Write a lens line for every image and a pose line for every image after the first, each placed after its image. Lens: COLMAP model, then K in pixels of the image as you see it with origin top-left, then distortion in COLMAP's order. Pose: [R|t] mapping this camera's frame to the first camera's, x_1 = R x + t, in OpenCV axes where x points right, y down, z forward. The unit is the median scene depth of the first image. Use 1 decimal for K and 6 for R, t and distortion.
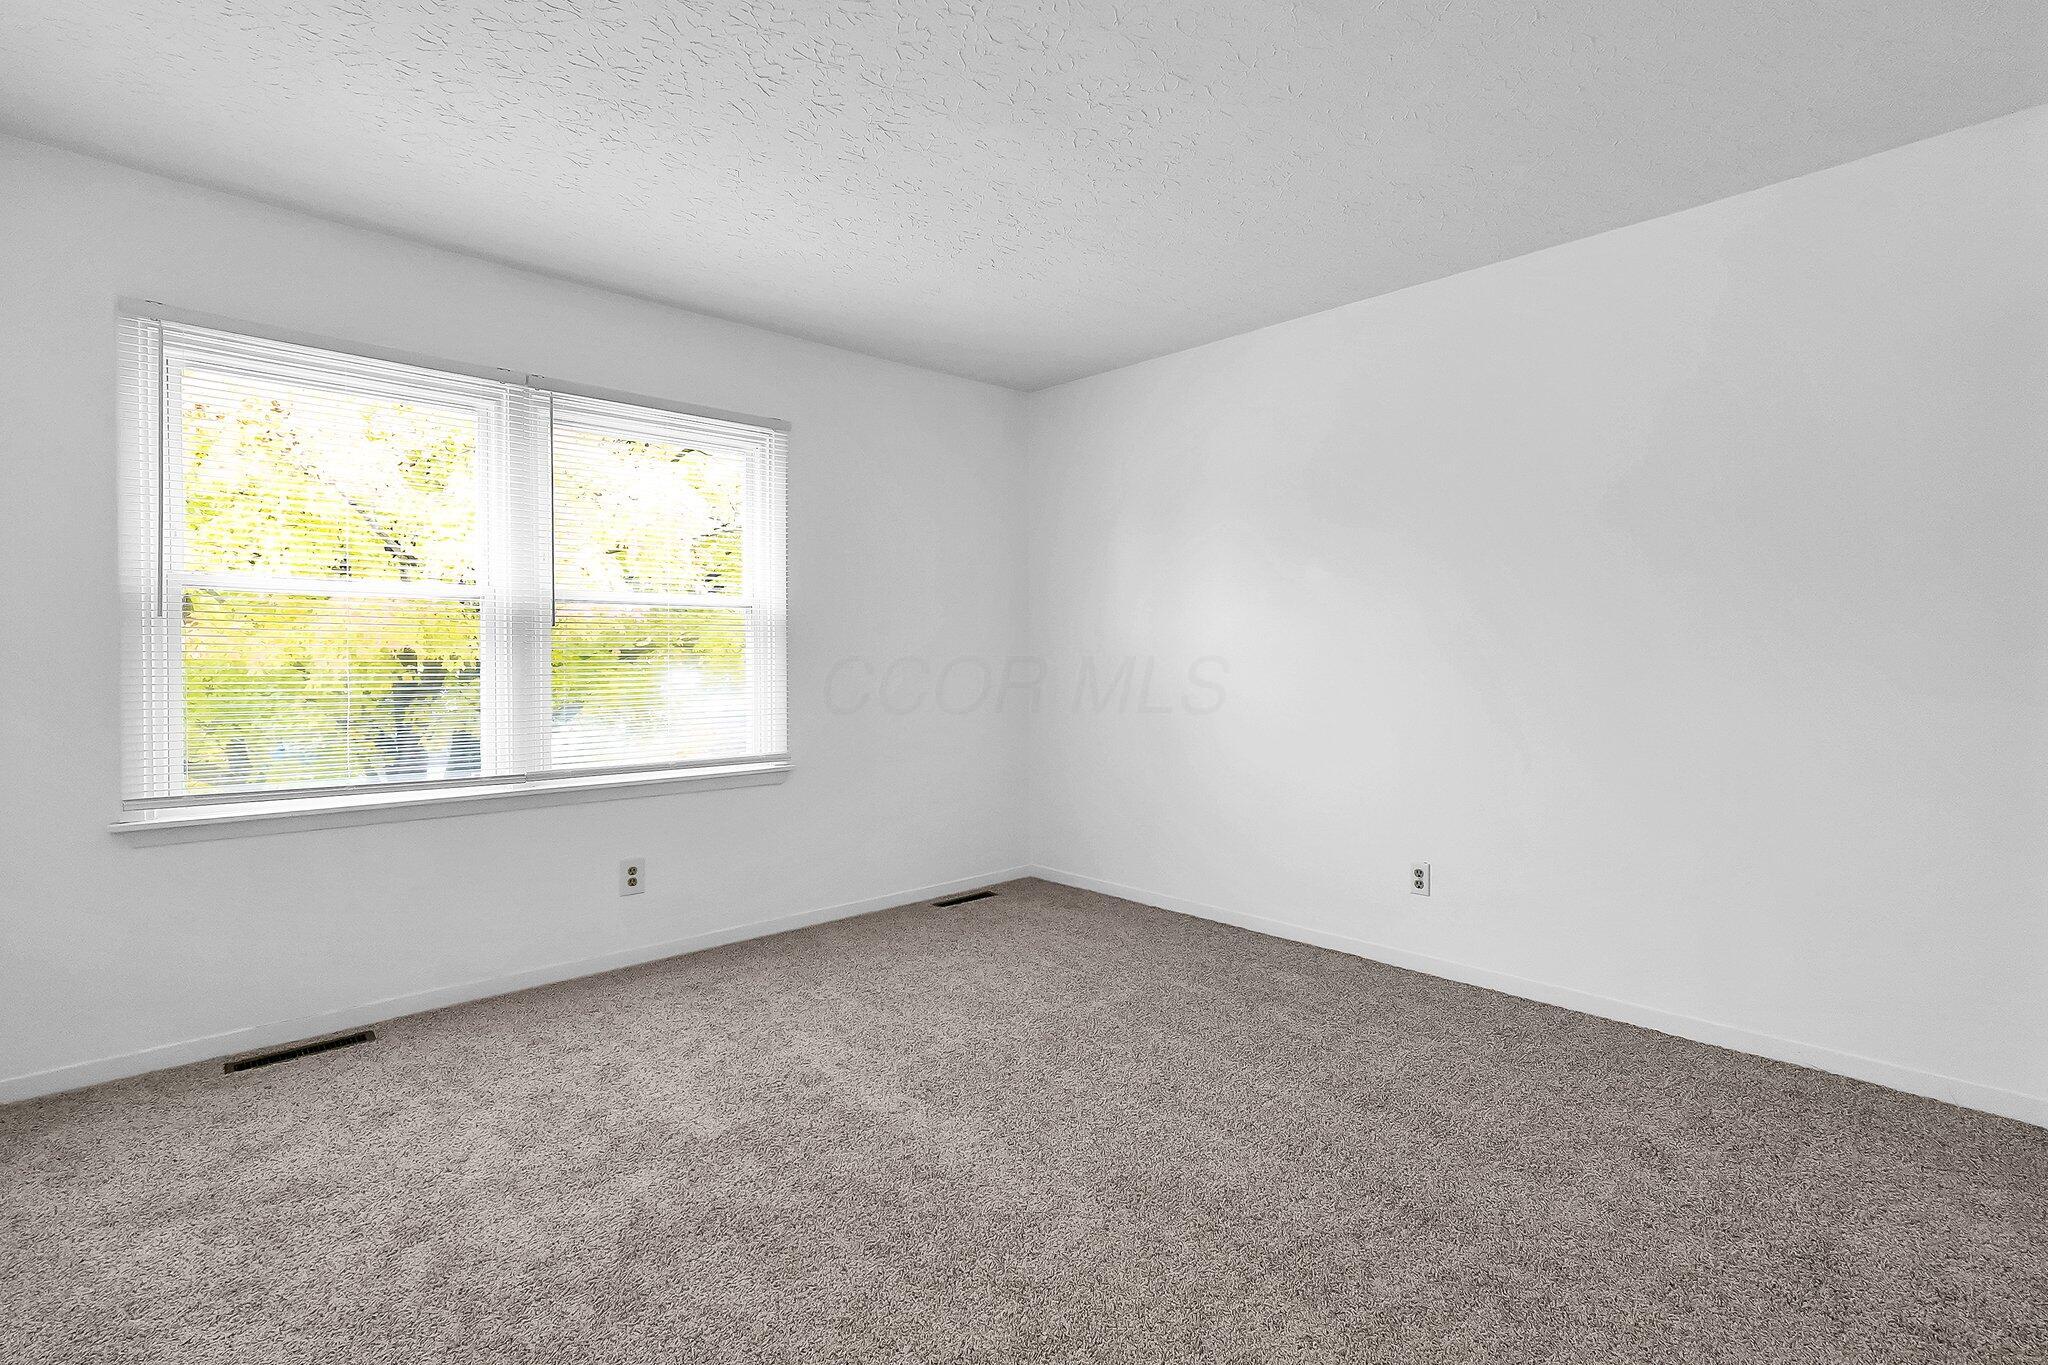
lens RADIAL K [[951.2, 0, 1024.0], [0, 951.2, 682.5], [0, 0, 1]] dist [-0.001838, 0.000120]
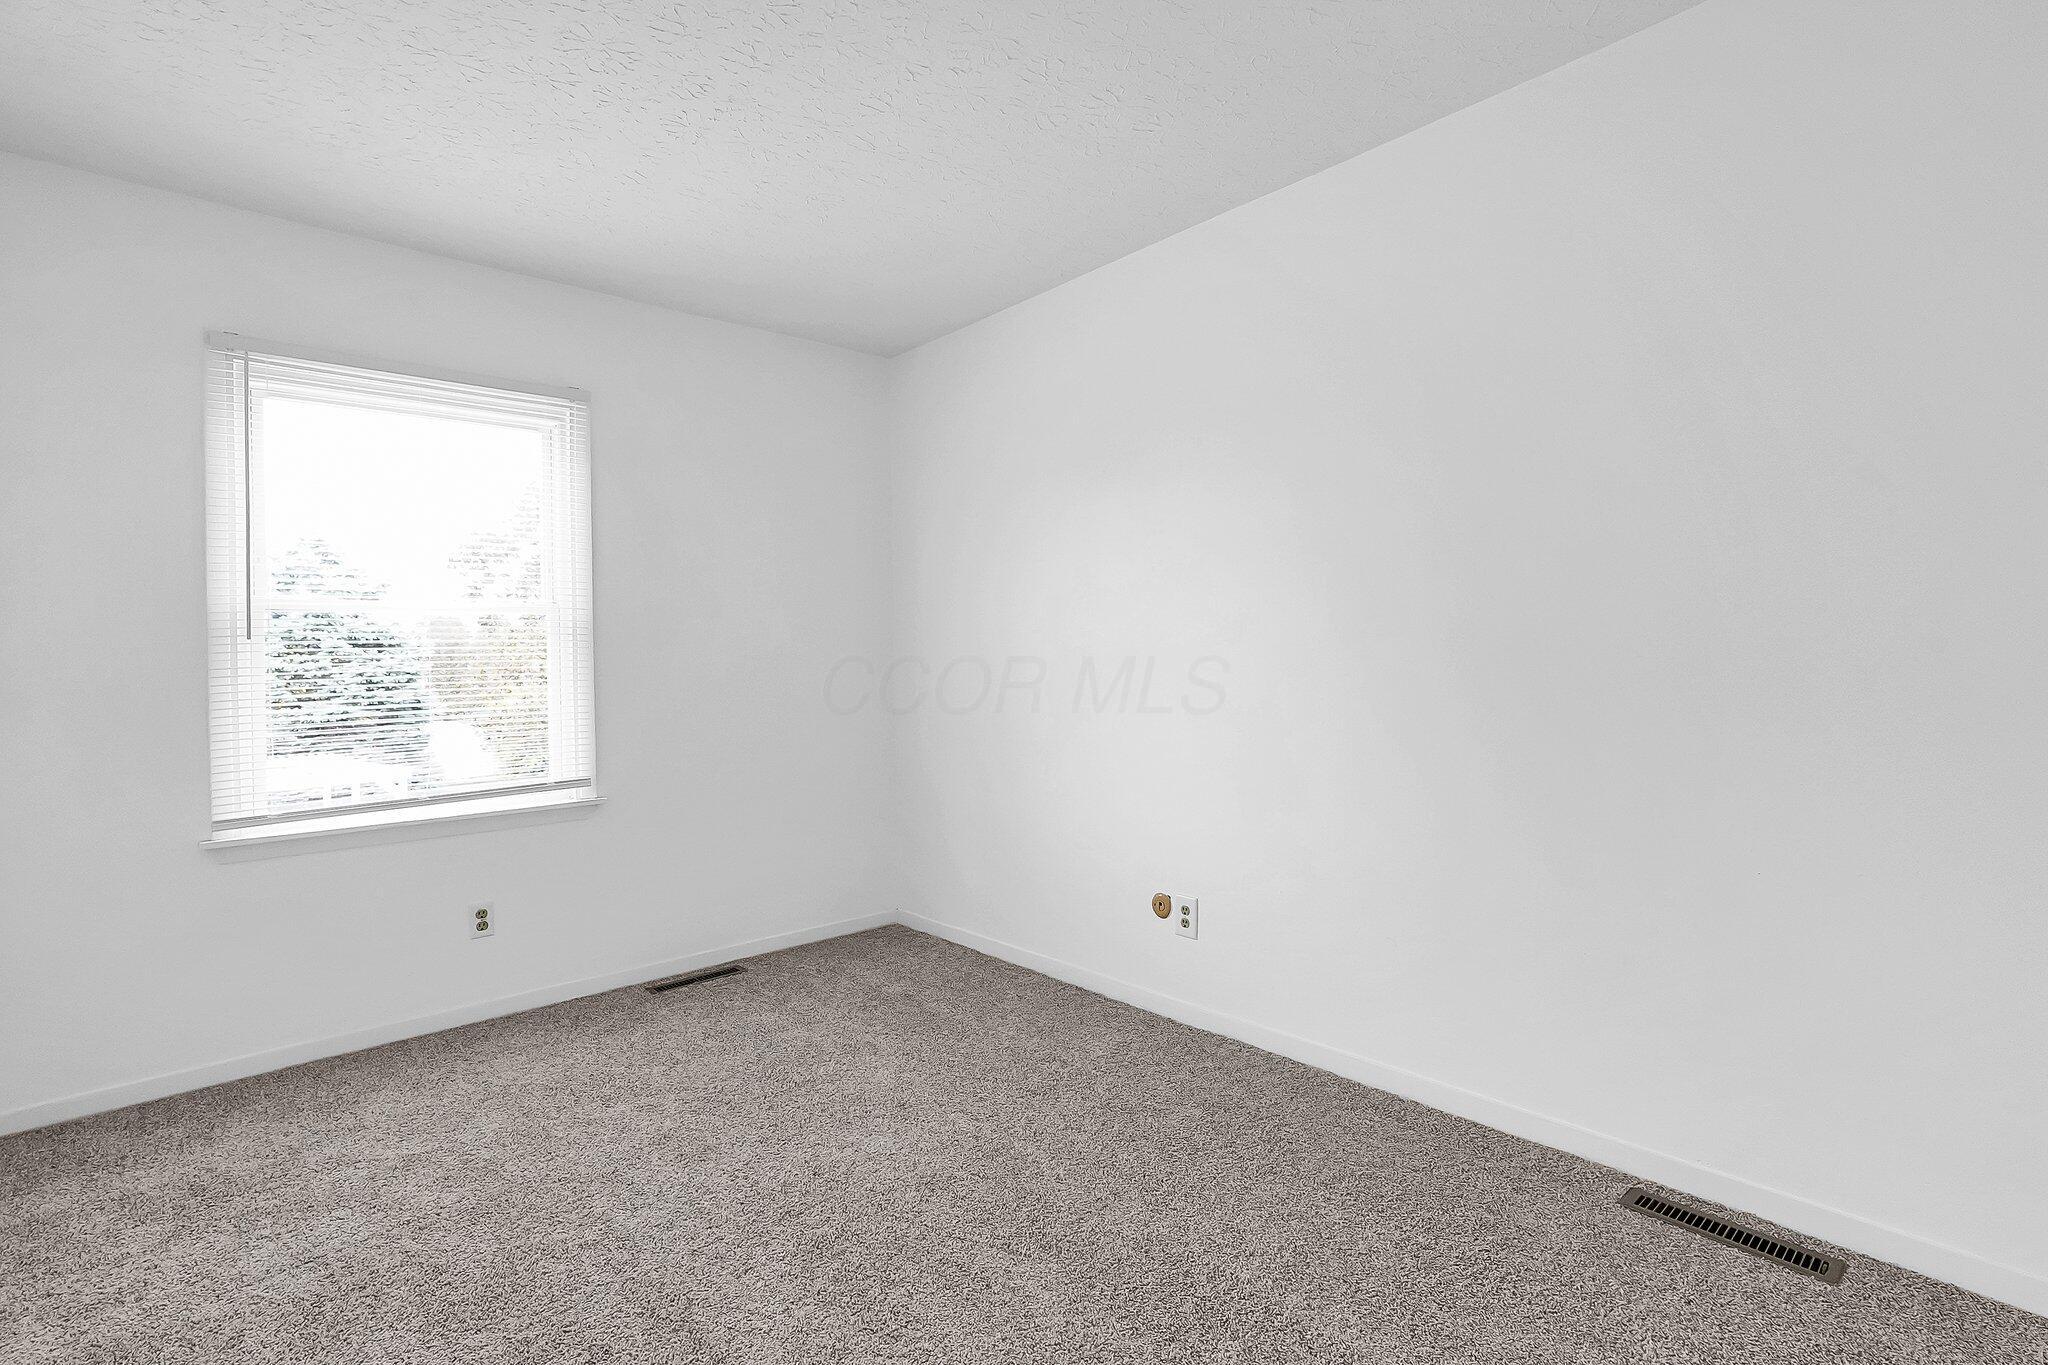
lens RADIAL K [[943.5, 0, 1023.4], [0, 943.5, 702.3], [0, 0, 1]] dist [0.031976, 0.000171]
pose [[0.997095, -0.023151, -0.072565, 0.147769], [0.024644, 0.999501, 0.019753, -0.004133], [0.072072, -0.021484, 0.997168, 0.138483]]
